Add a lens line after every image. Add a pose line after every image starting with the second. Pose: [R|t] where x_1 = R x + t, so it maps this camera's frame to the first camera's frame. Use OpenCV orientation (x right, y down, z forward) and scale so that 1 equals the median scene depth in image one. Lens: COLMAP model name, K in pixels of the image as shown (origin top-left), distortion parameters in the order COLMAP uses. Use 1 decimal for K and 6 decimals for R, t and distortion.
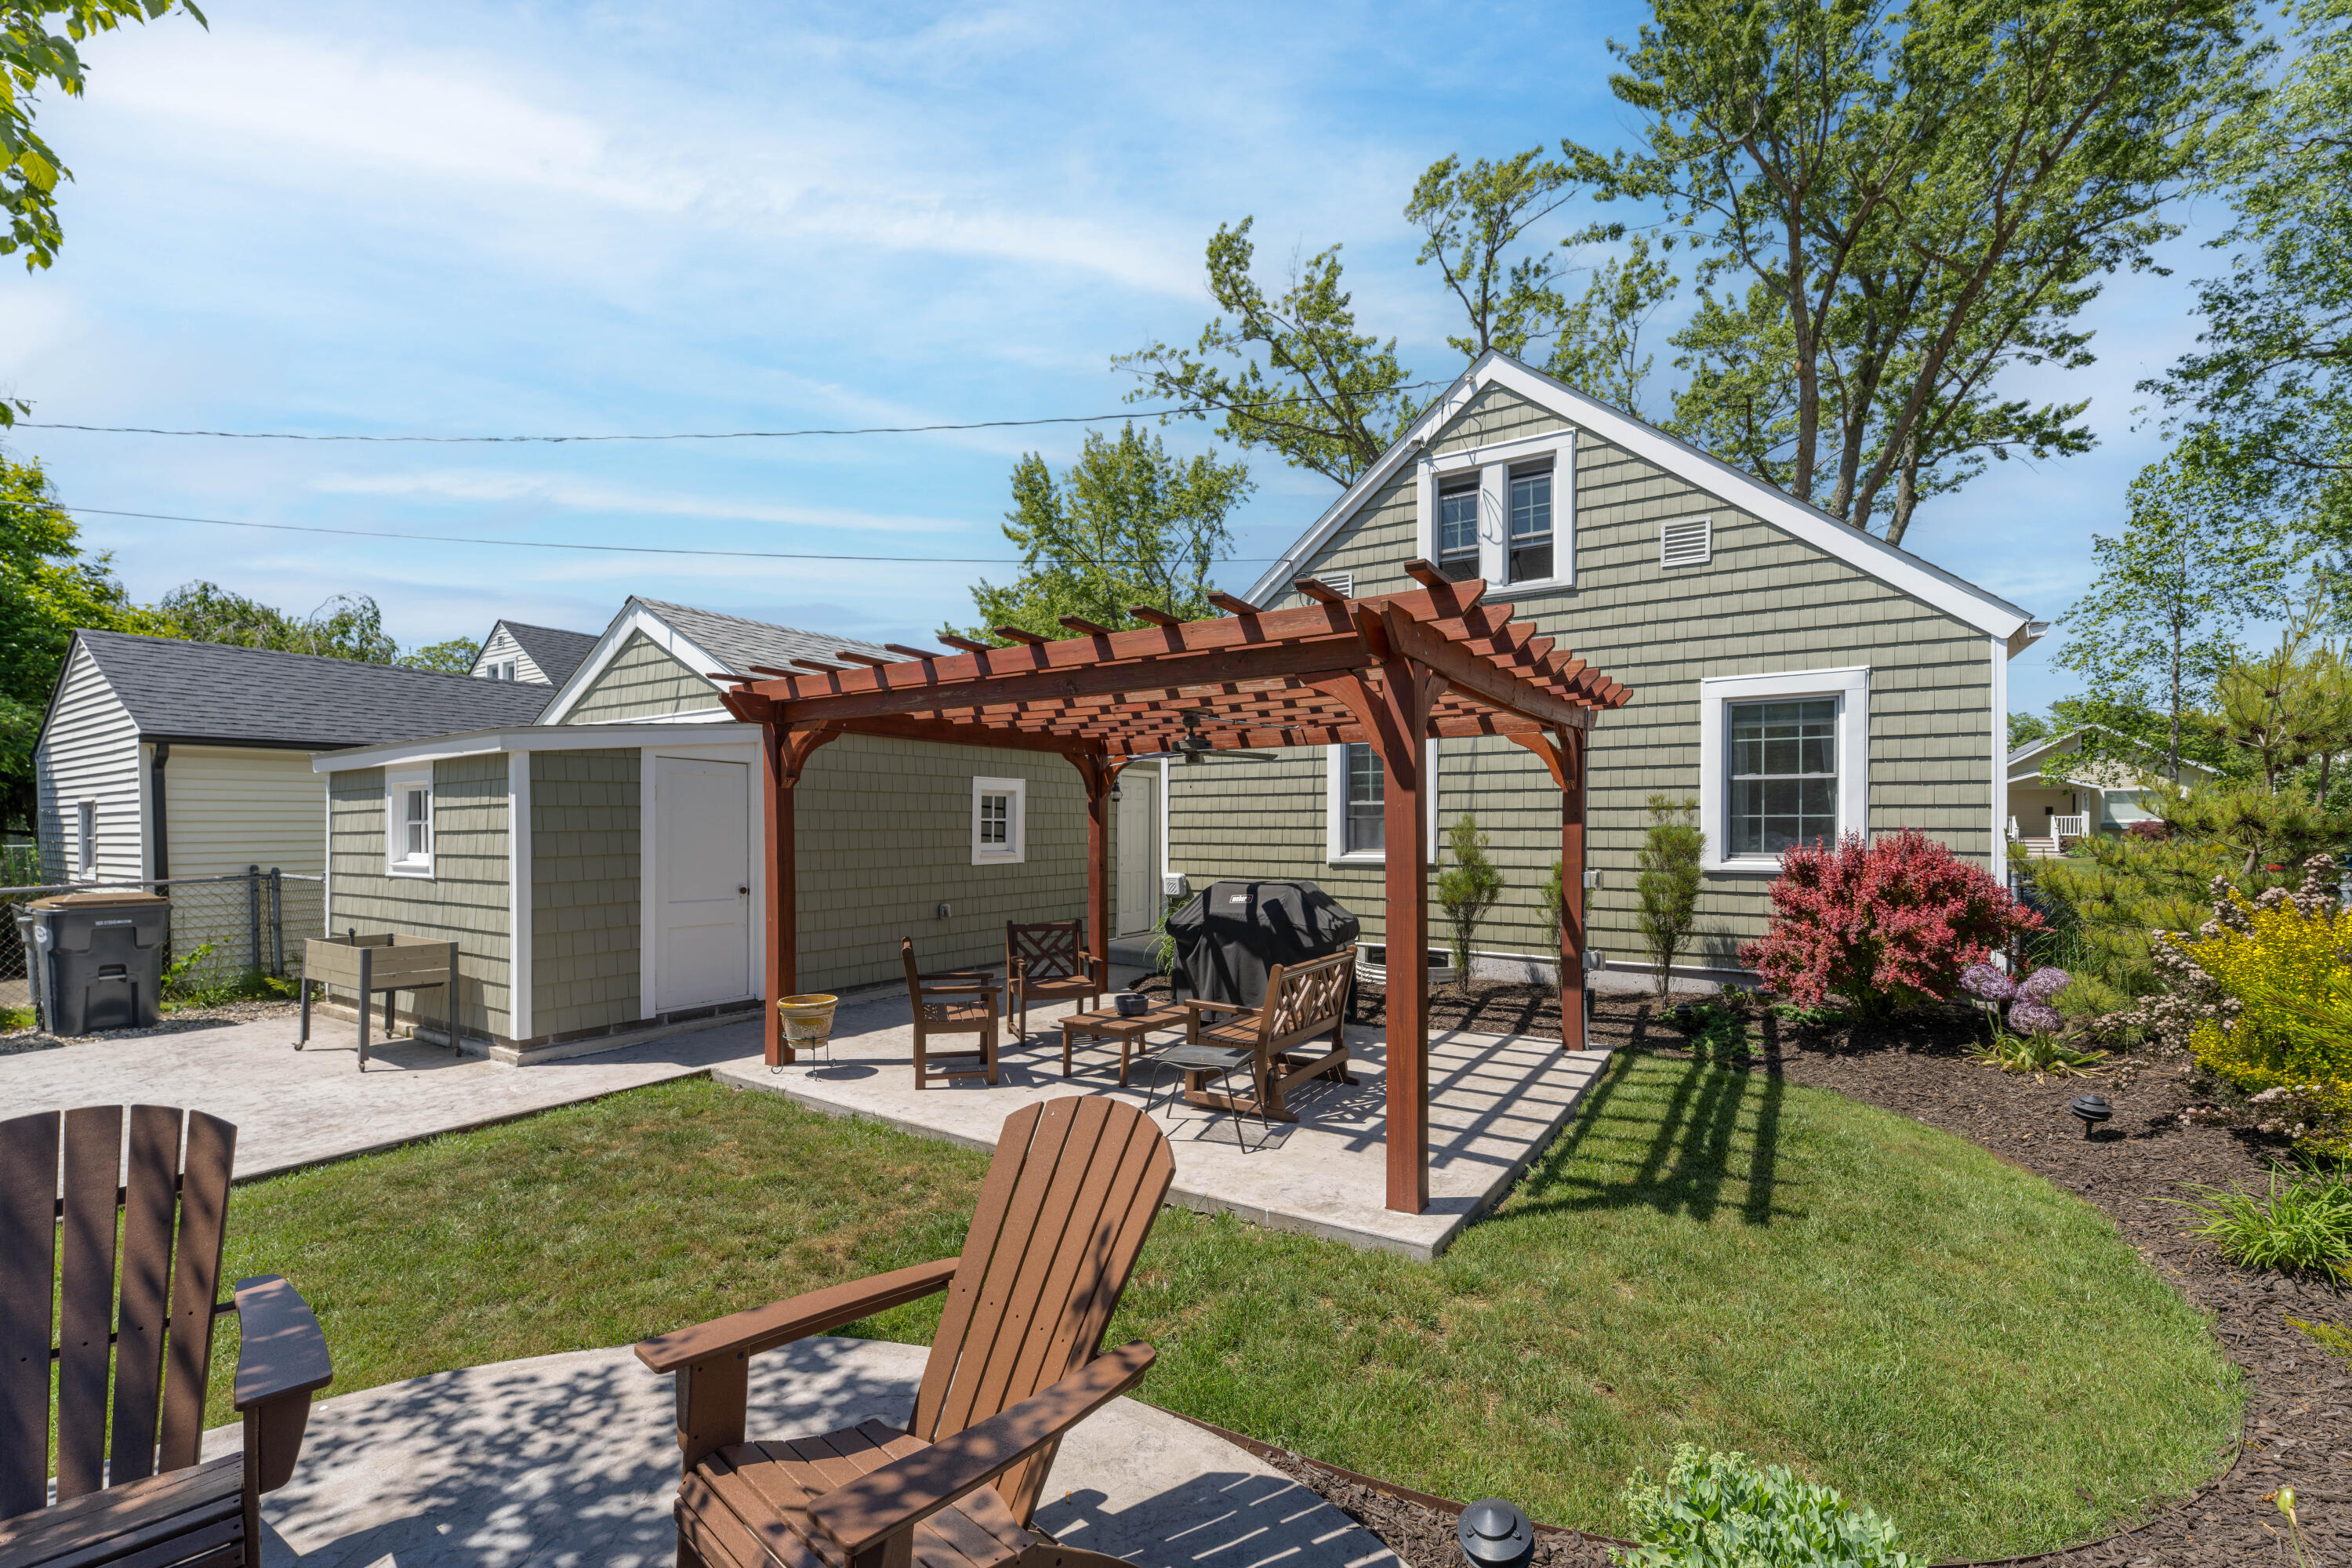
lens RADIAL K [[969.1, 0, 1176.4], [0, 969.1, 832.8], [0, 0, 1]] dist [0.000177, -0.000218]
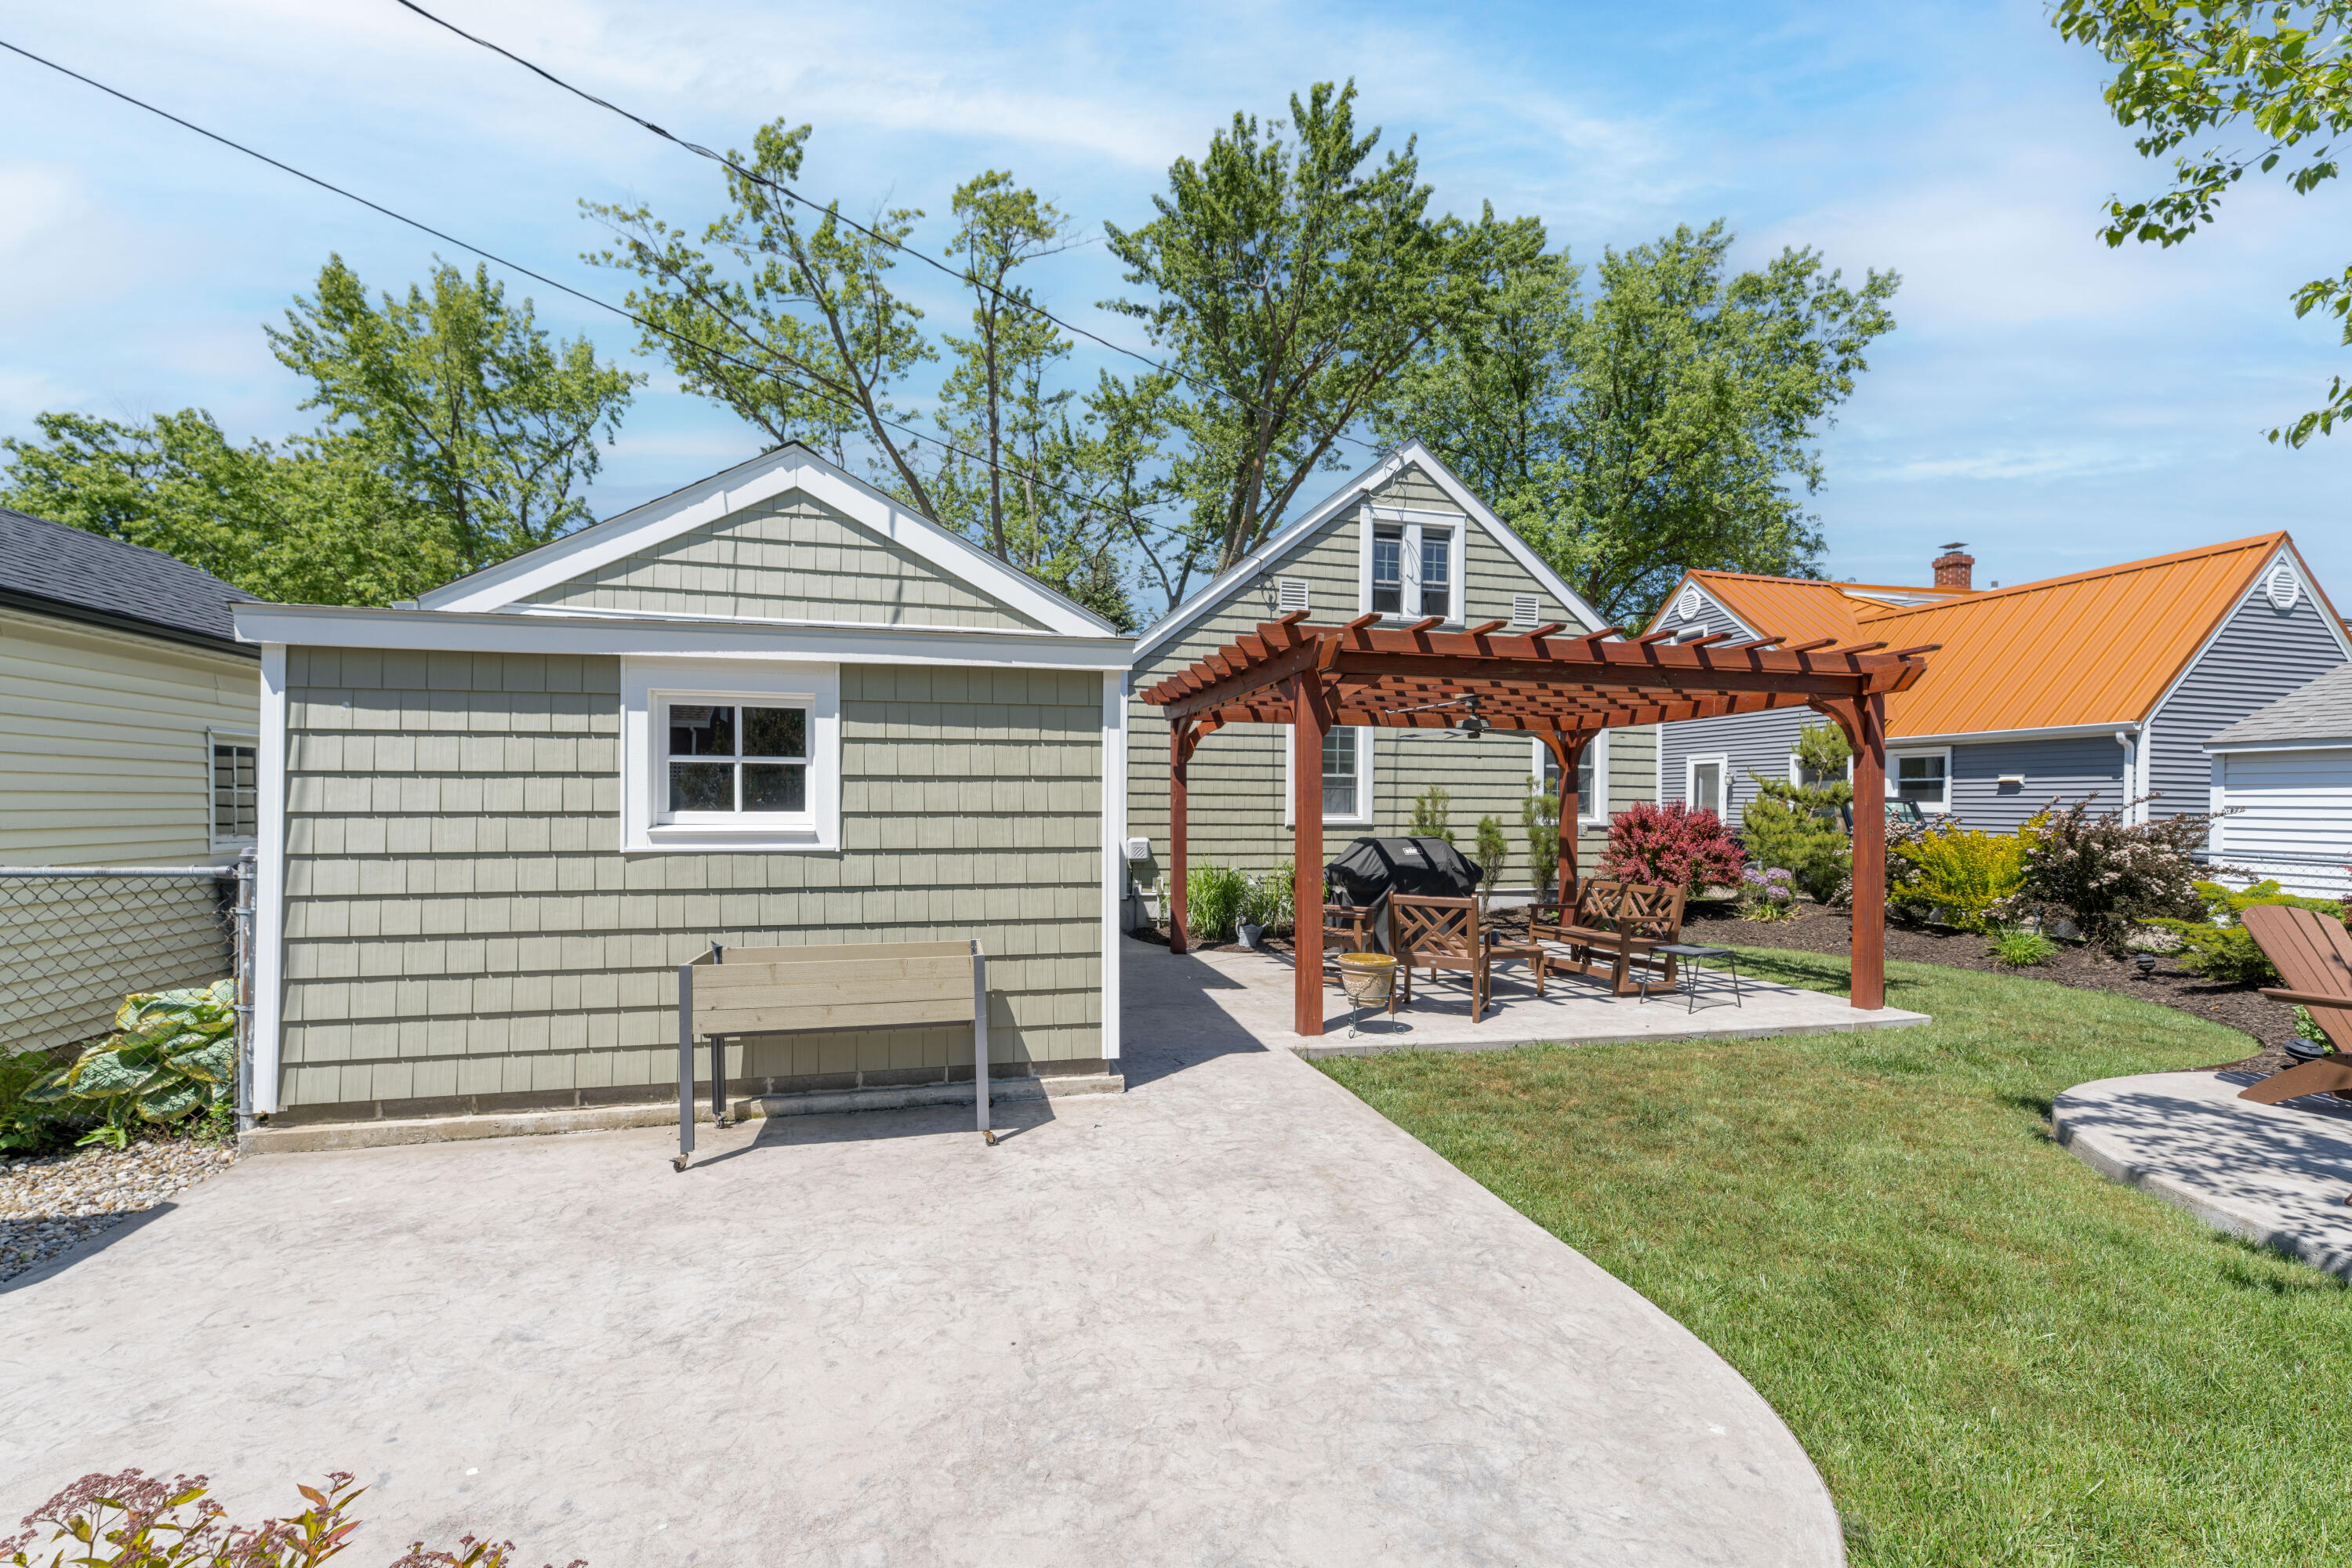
lens RADIAL K [[960.6, 0, 1156.5], [0, 960.6, 816.2], [0, 0, 1]] dist [-0.000223, 0.000008]
pose [[0.688898, -0.000937, 0.724858, -0.991076], [-0.003510, 0.999983, 0.004628, 0.019449], [-0.724850, -0.005733, 0.688883, 0.387264]]
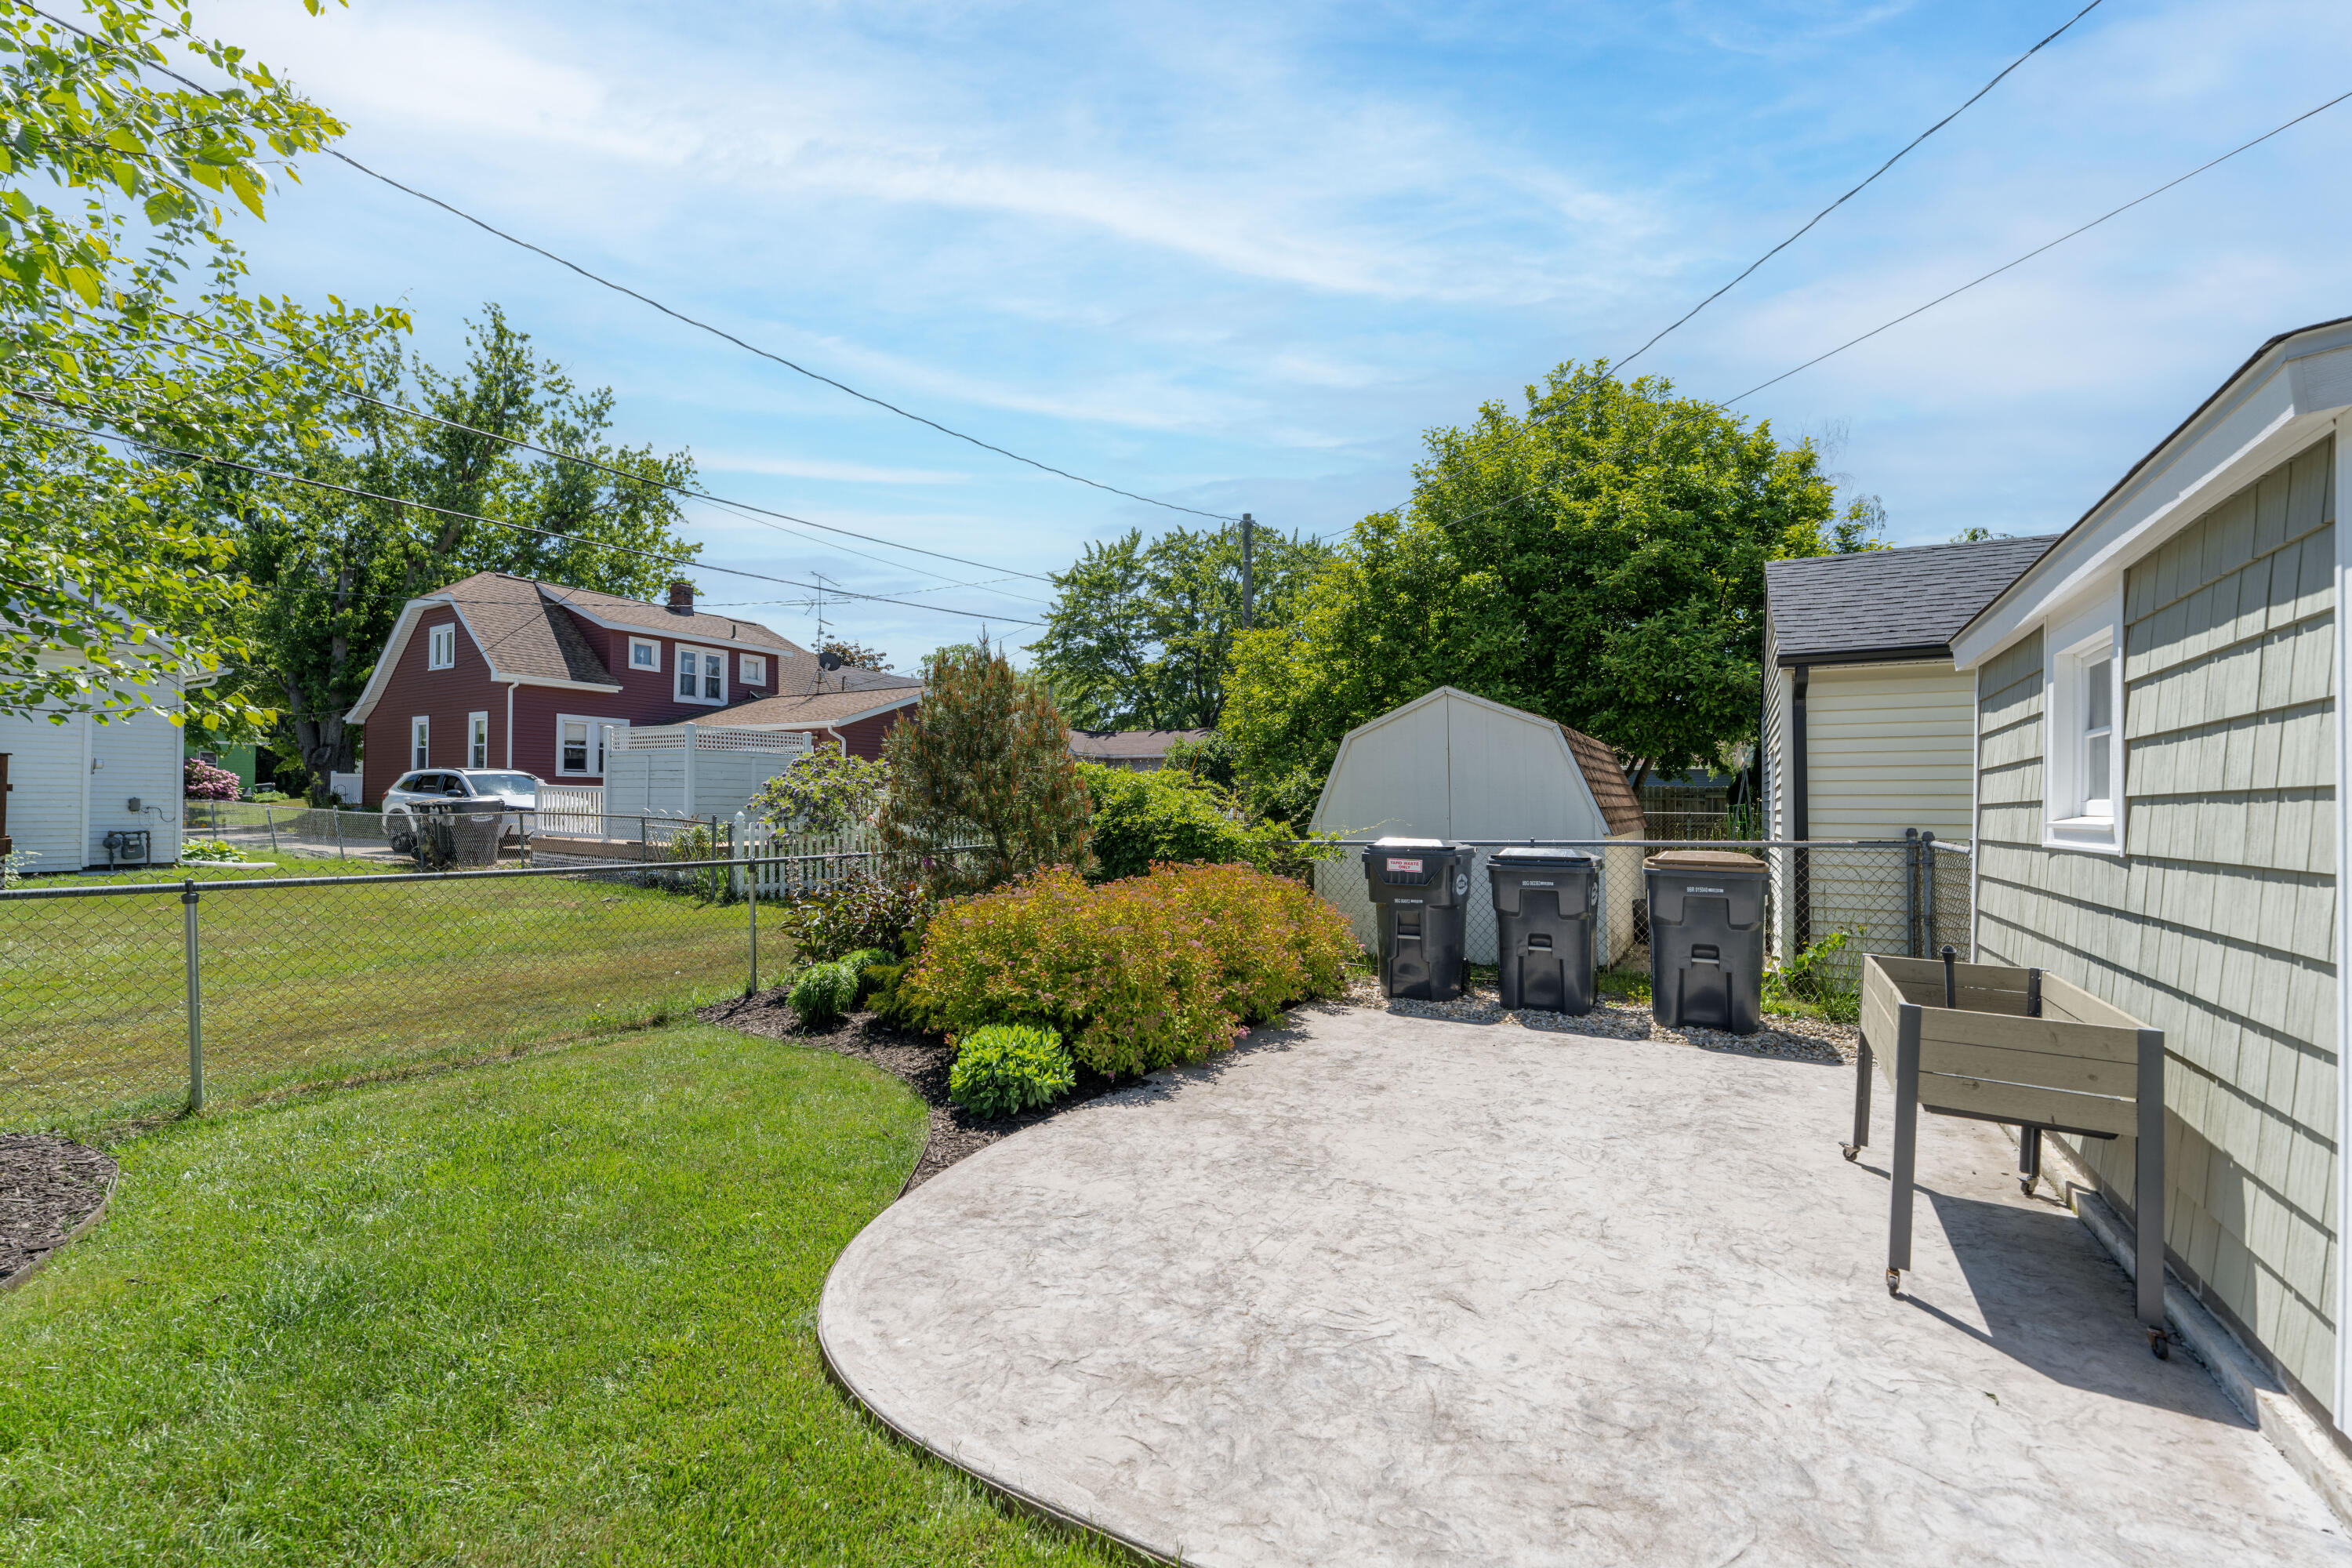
lens RADIAL K [[951.0, 0, 1151.8], [0, 951.0, 786.6], [0, 0, 1]] dist [-0.026930, -0.000099]
pose [[0.020395, -0.012459, -0.999714, -0.352295], [-0.021316, 0.999690, -0.012893, 0.029296], [0.999565, 0.021573, 0.020123, 0.533799]]
